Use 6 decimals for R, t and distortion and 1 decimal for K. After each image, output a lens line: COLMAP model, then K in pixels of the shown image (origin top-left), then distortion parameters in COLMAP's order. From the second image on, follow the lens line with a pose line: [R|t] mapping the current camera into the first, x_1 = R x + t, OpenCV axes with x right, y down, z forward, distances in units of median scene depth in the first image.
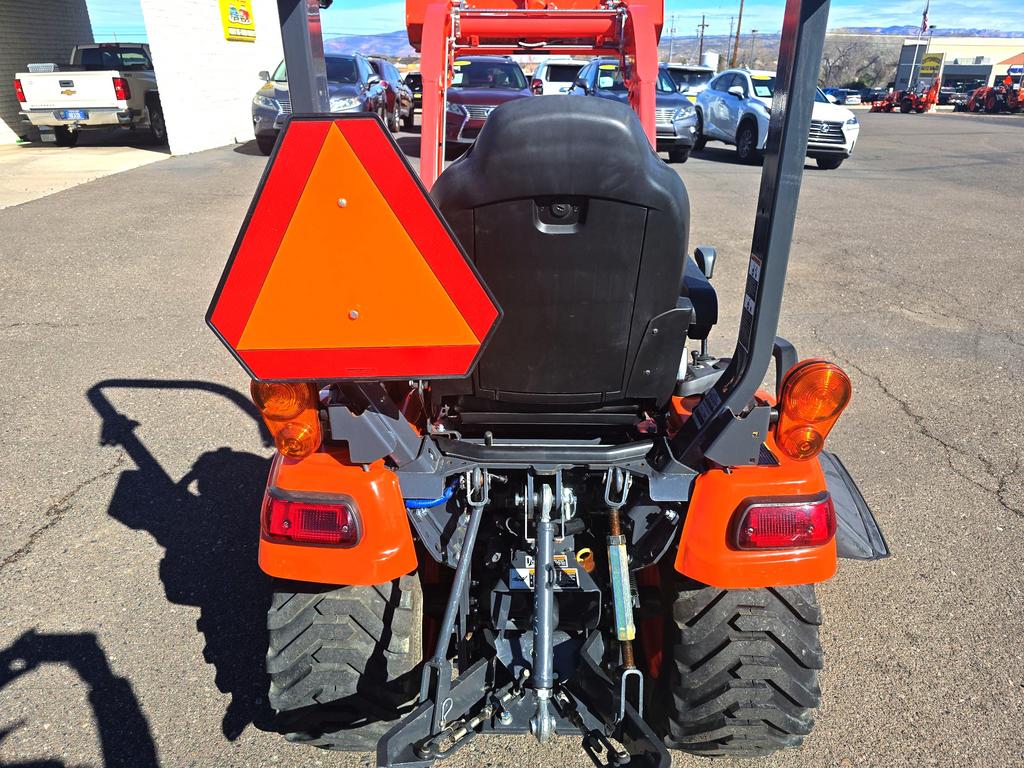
lens RADIAL K [[695.0, 0, 506.8], [0, 695.0, 377.9], [0, 0, 1]] dist [0.061425, -0.055831]
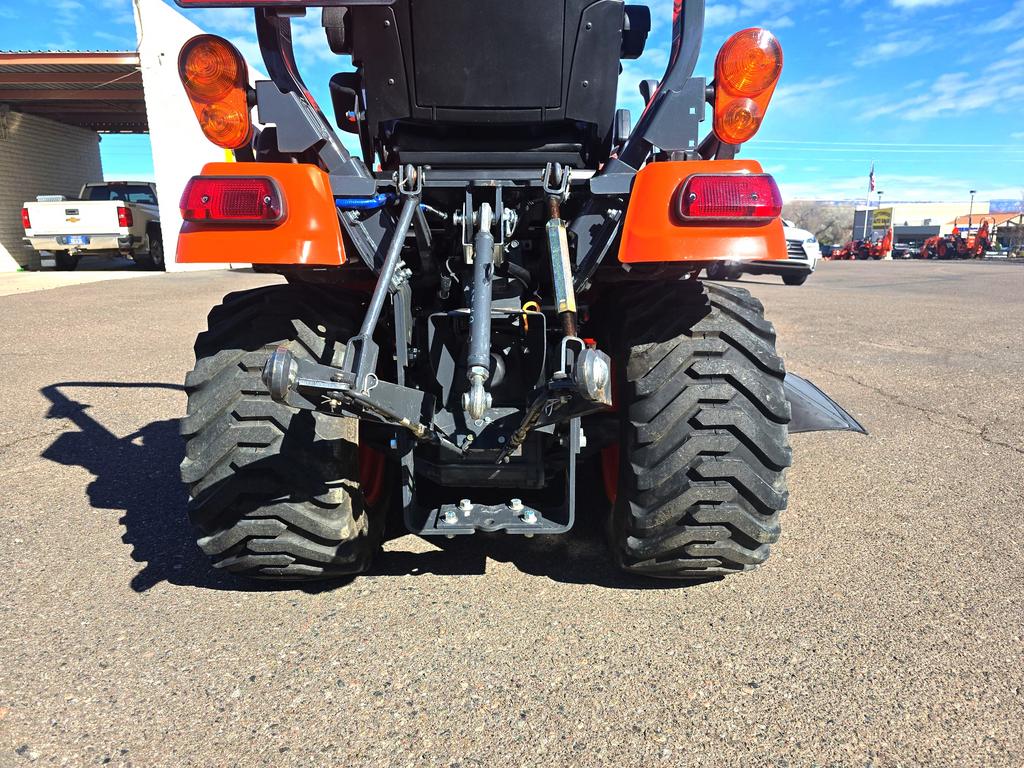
lens RADIAL K [[695.0, 0, 508.1], [0, 695.0, 374.2], [0, 0, 1]] dist [0.061425, -0.055831]
pose [[0.999785, -0.006890, 0.019566, 0.028760], [0.010958, 0.976298, -0.216153, 0.253306], [-0.017613, 0.216321, 0.976163, 0.047322]]
